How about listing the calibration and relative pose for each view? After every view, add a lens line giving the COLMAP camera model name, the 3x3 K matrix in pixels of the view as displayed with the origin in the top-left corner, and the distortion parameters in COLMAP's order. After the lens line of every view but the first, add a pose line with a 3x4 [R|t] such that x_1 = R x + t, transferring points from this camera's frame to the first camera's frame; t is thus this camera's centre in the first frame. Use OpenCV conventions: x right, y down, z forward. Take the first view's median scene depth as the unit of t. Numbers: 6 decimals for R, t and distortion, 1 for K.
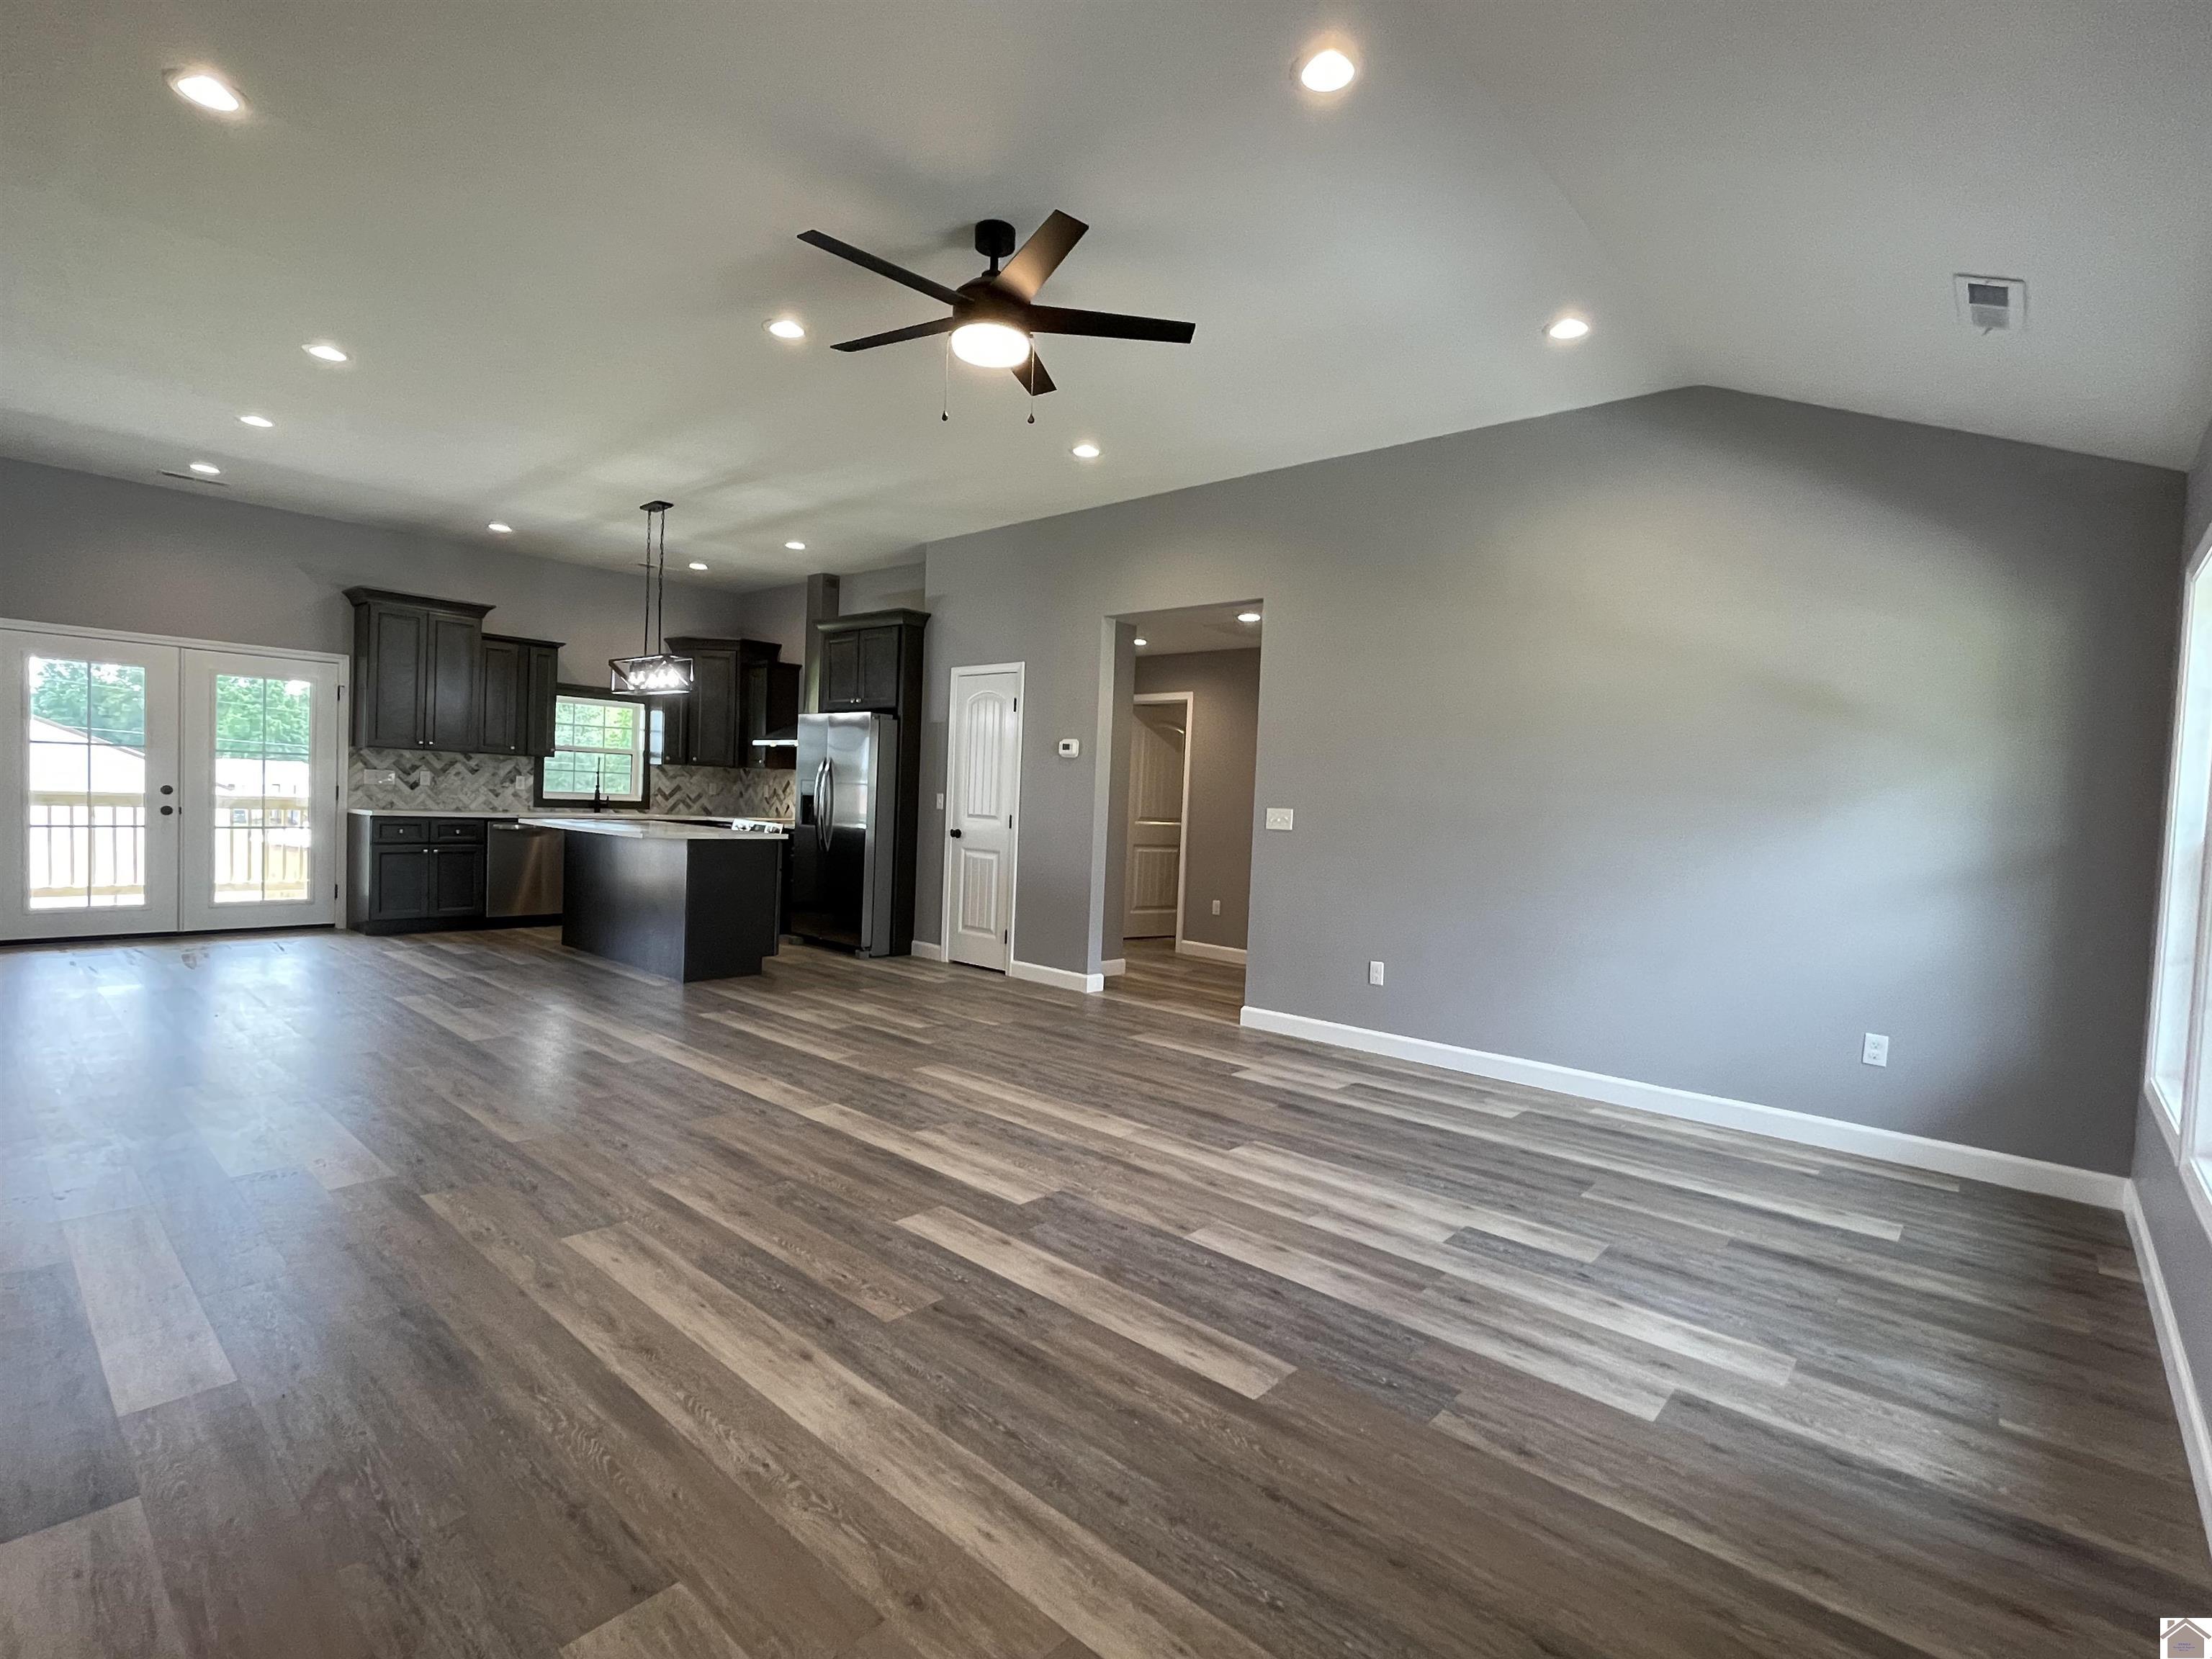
lens RADIAL K [[1050.8, 0, 1092.2], [0, 1050.8, 839.4], [0, 0, 1]] dist [-0.001478, 0.000573]
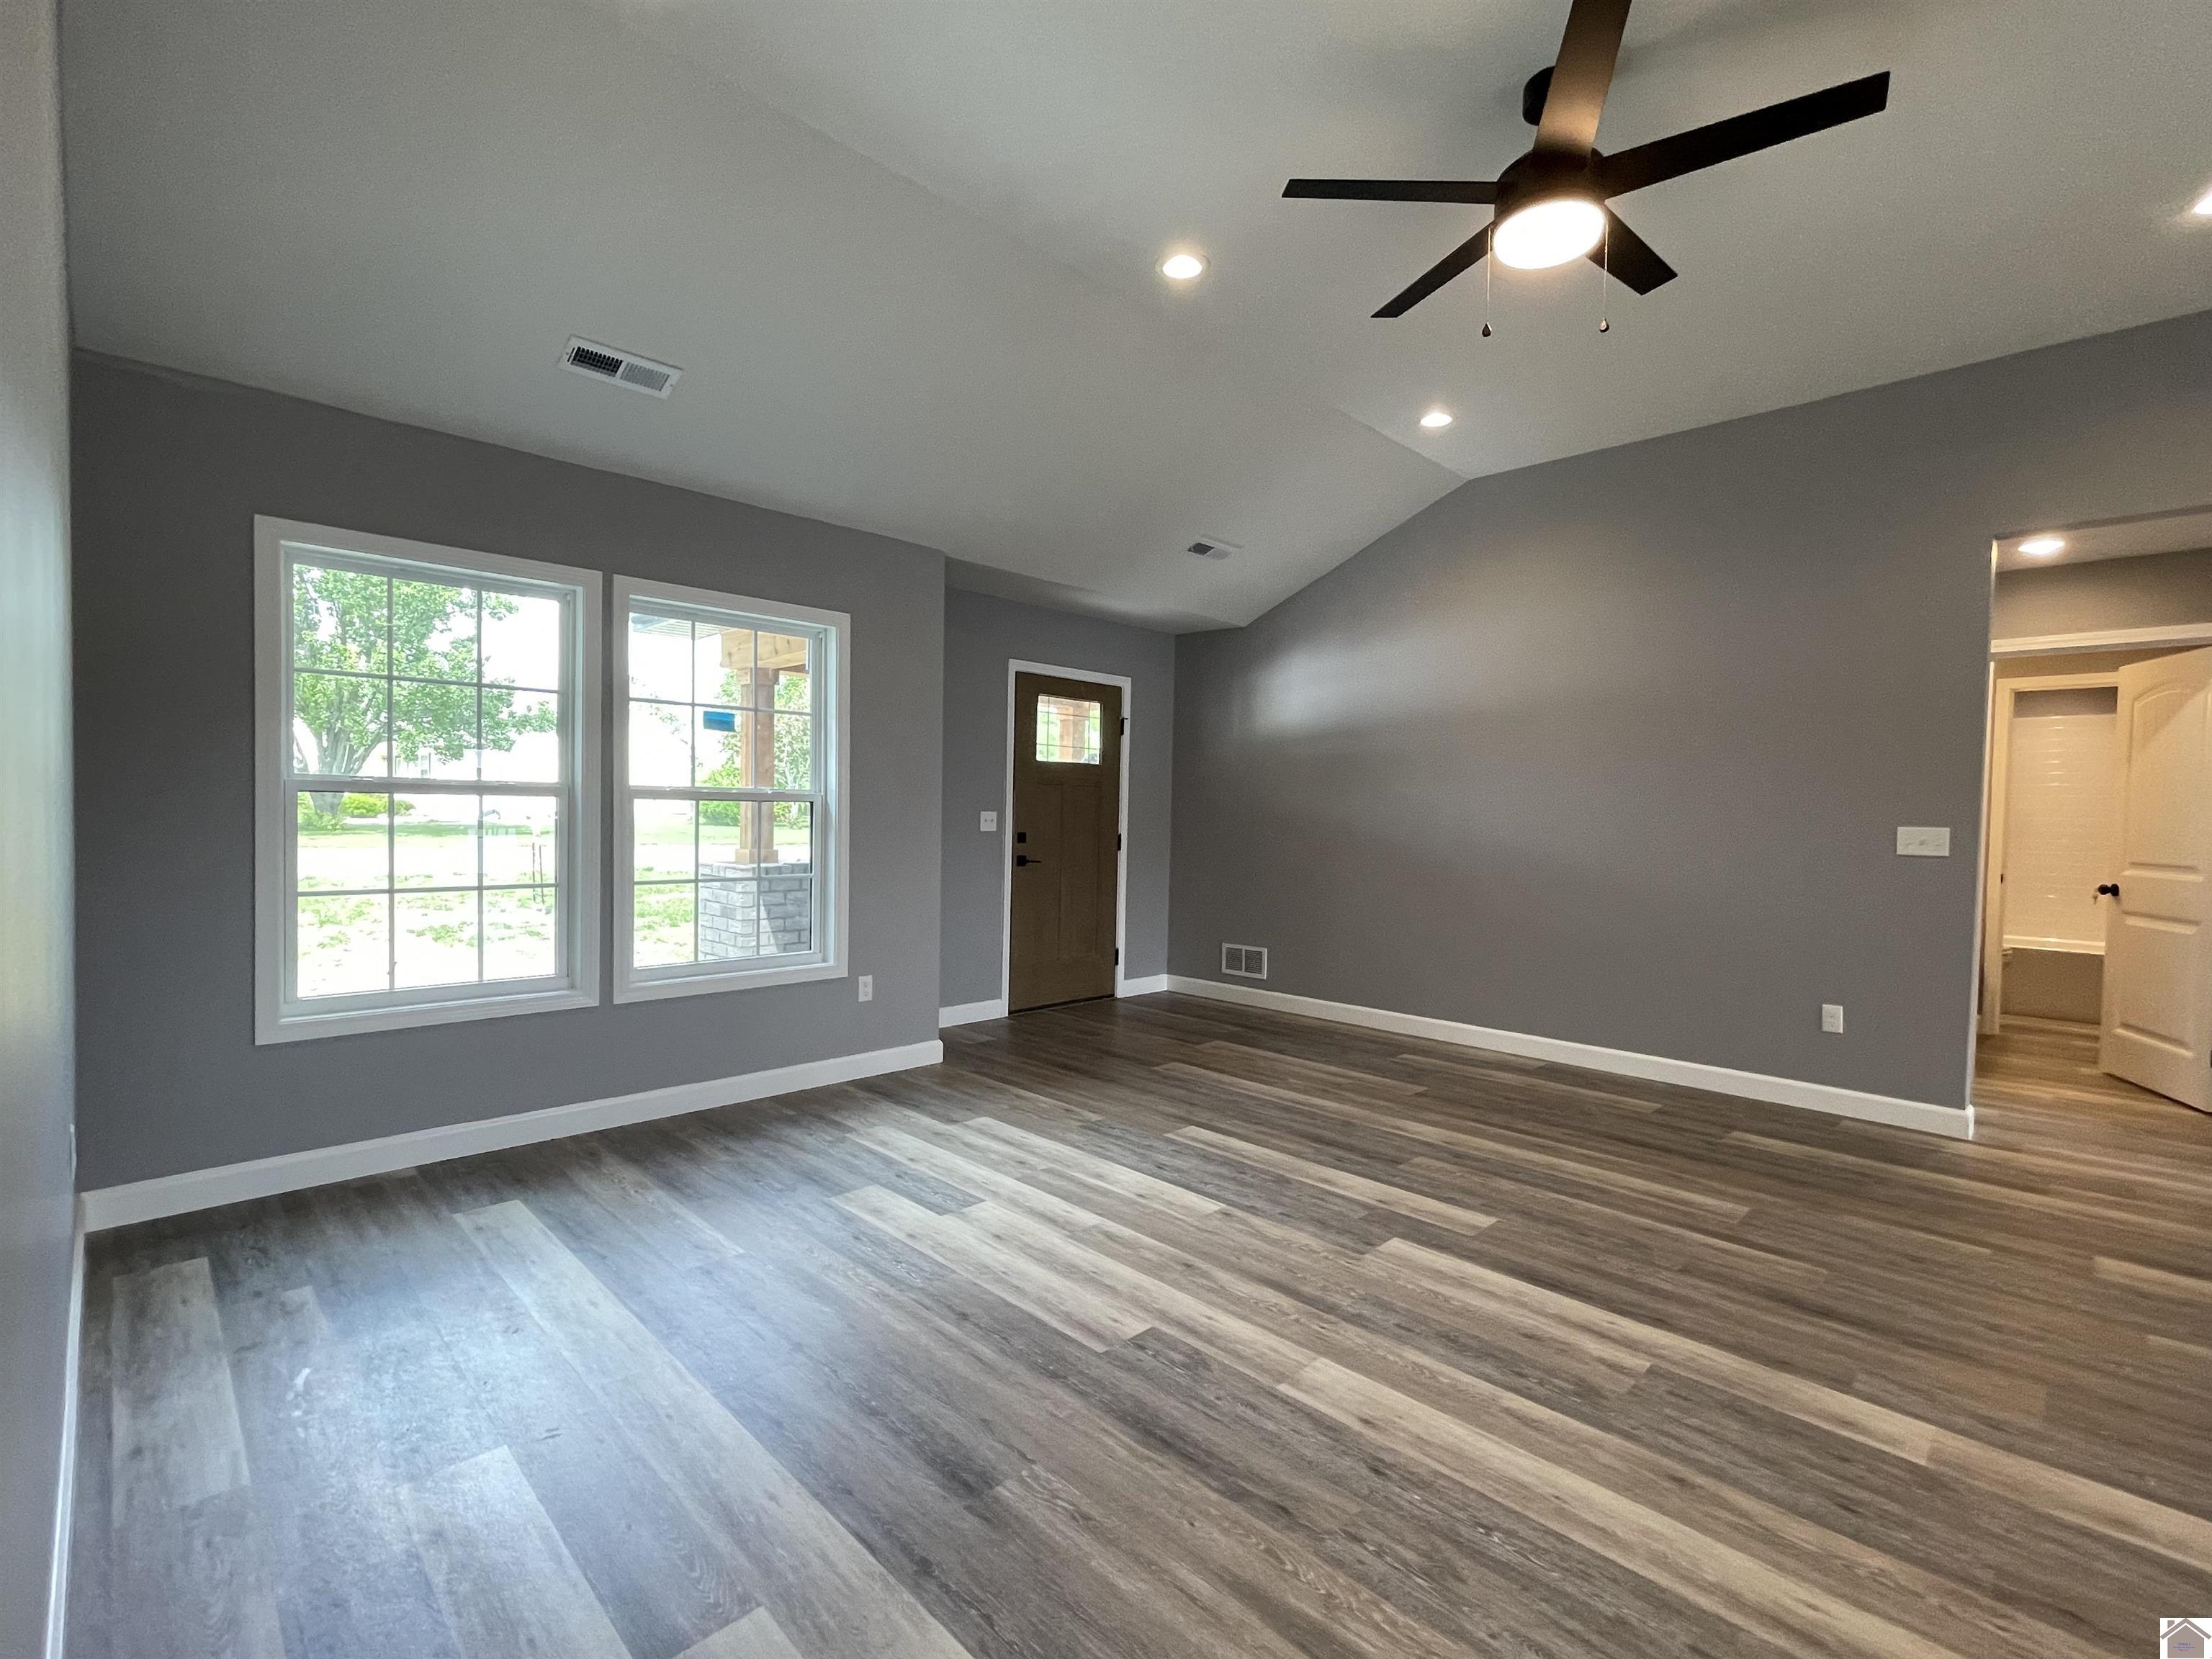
lens RADIAL K [[1002.2, 0, 1093.9], [0, 1002.2, 839.6], [0, 0, 1]] dist [-0.001970, 0.001181]
pose [[-0.996029, -0.062825, 0.063079, 0.114562], [-0.058200, 0.995657, 0.072666, -0.045362], [-0.067371, 0.068707, -0.995360, 1.269954]]
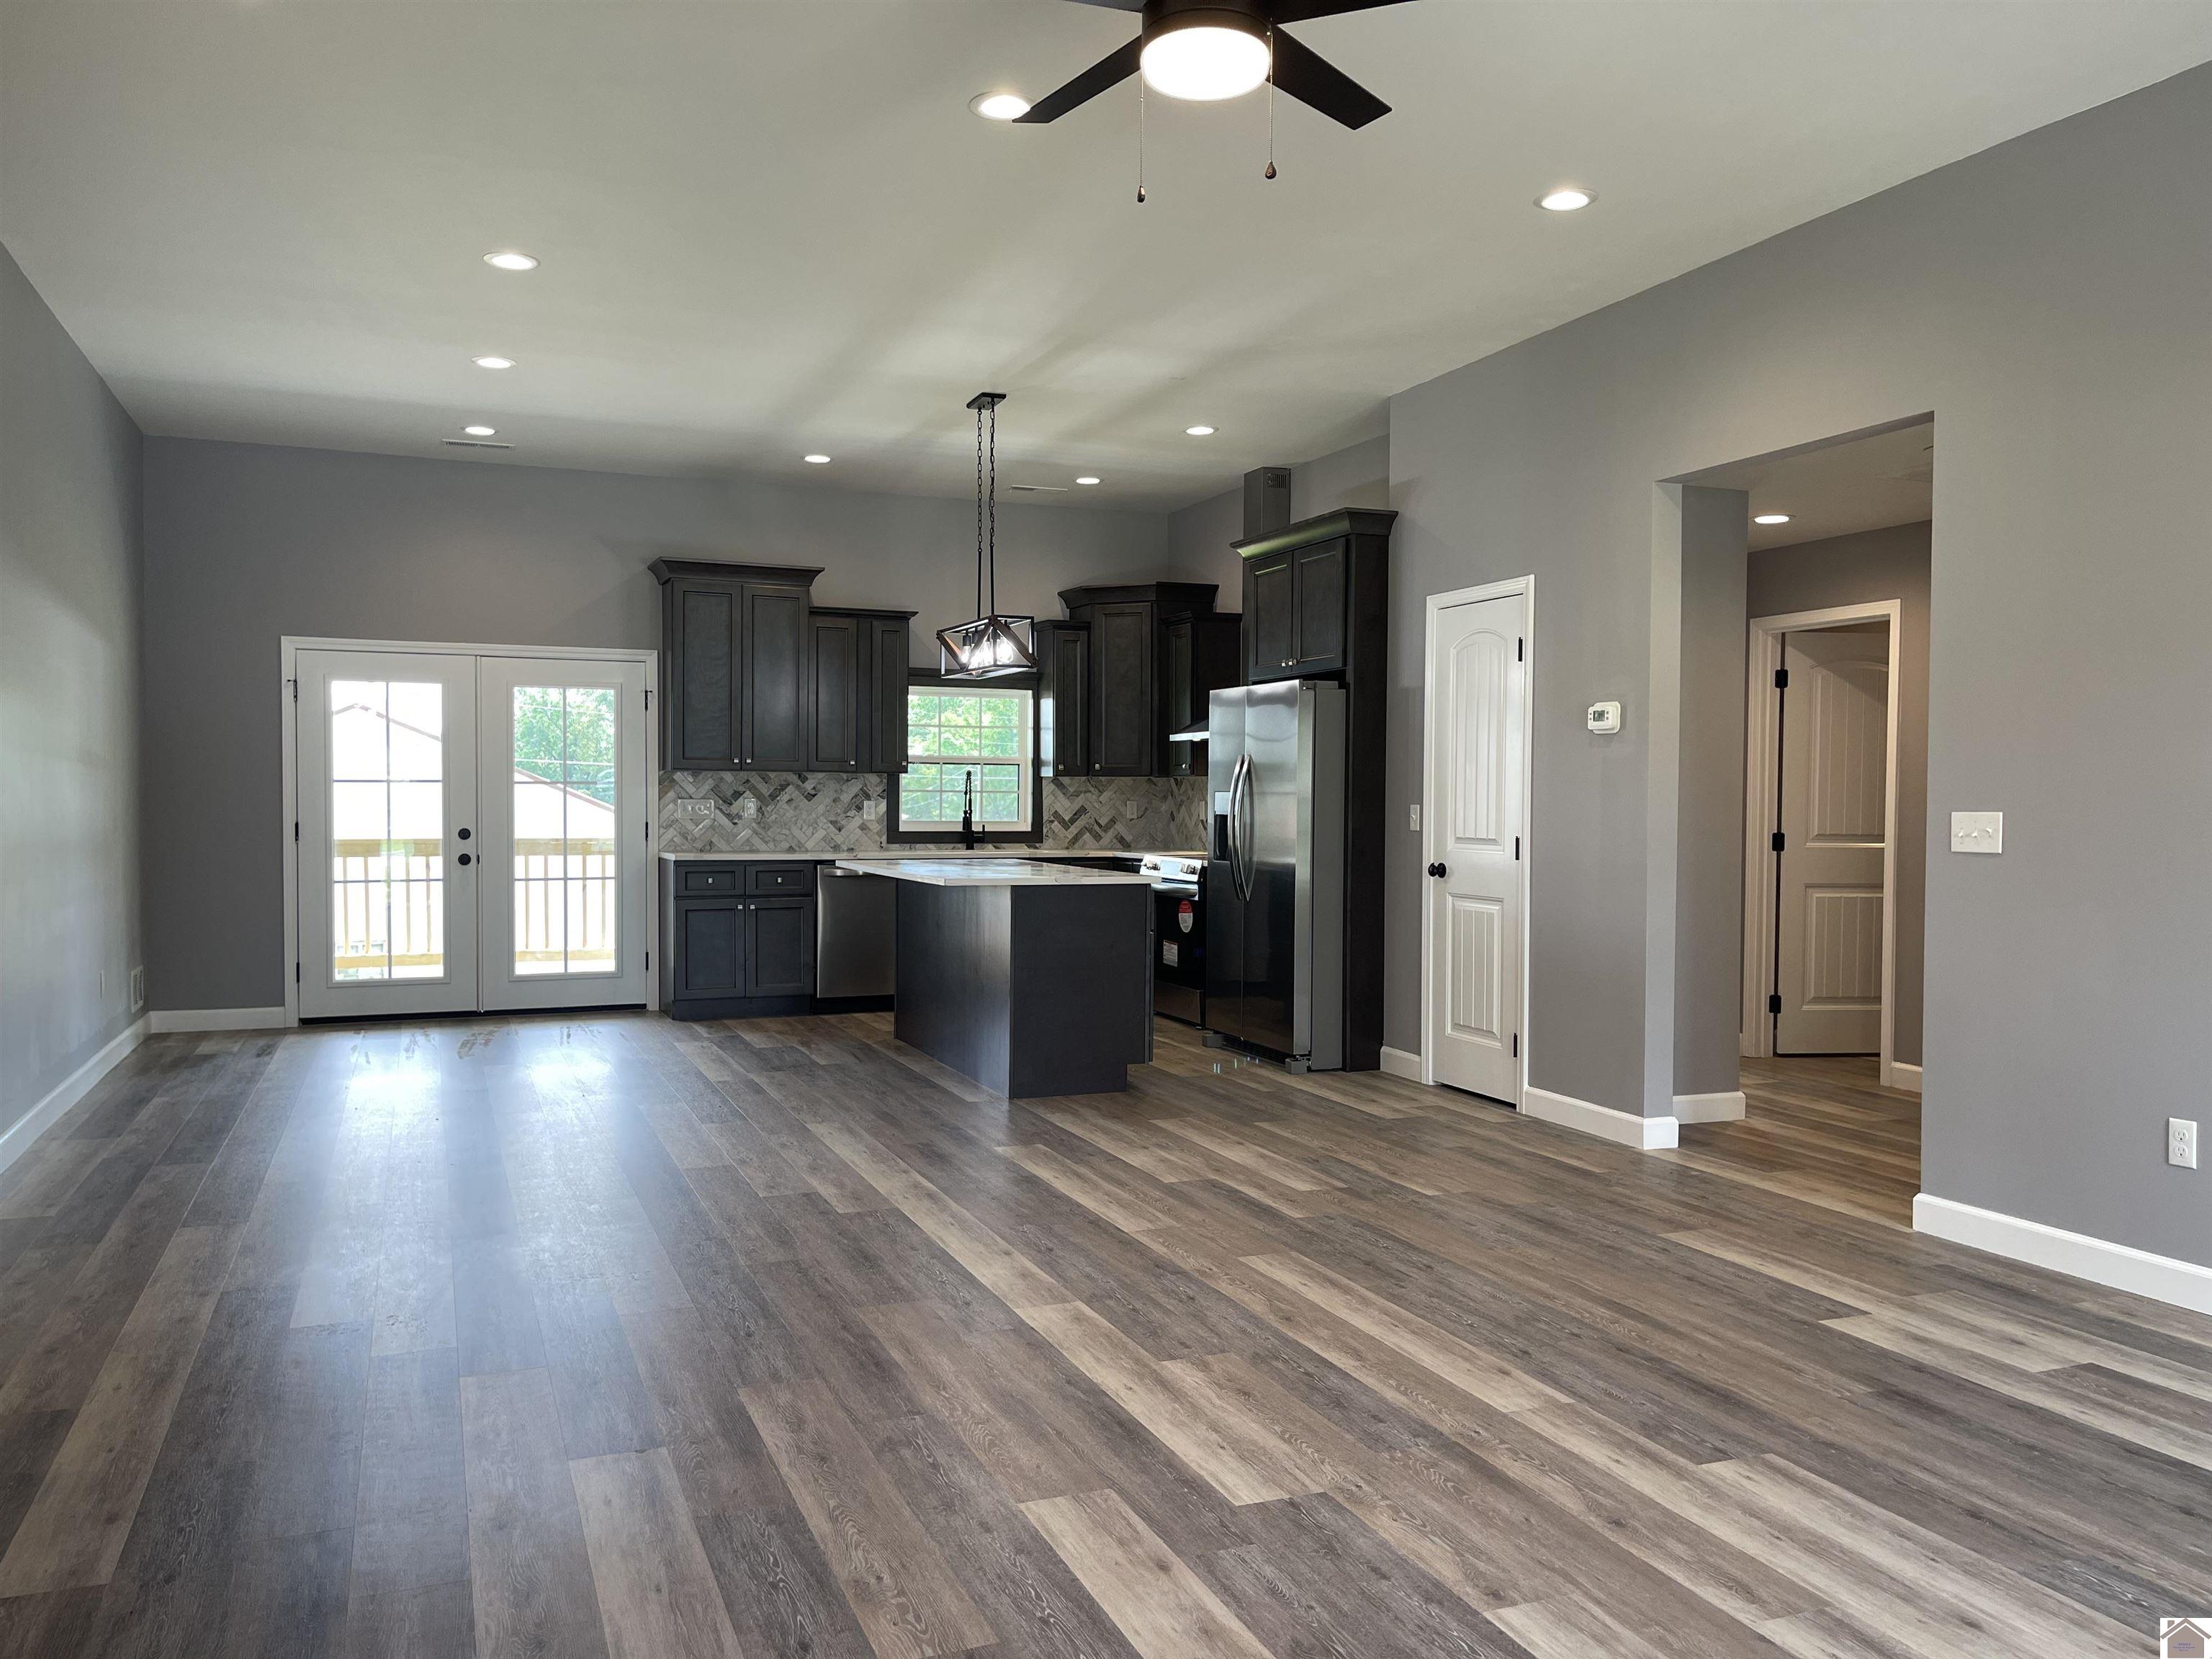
lens RADIAL K [[1676.6, 0, 1112.9], [0, 1676.6, 837.3], [0, 0, 1]] dist [0.102651, -0.142661]
pose [[0.900245, -0.026360, -0.434586, 0.192451], [0.014990, 0.999450, -0.029571, 0.001712], [0.435126, 0.020106, 0.900145, 0.074586]]
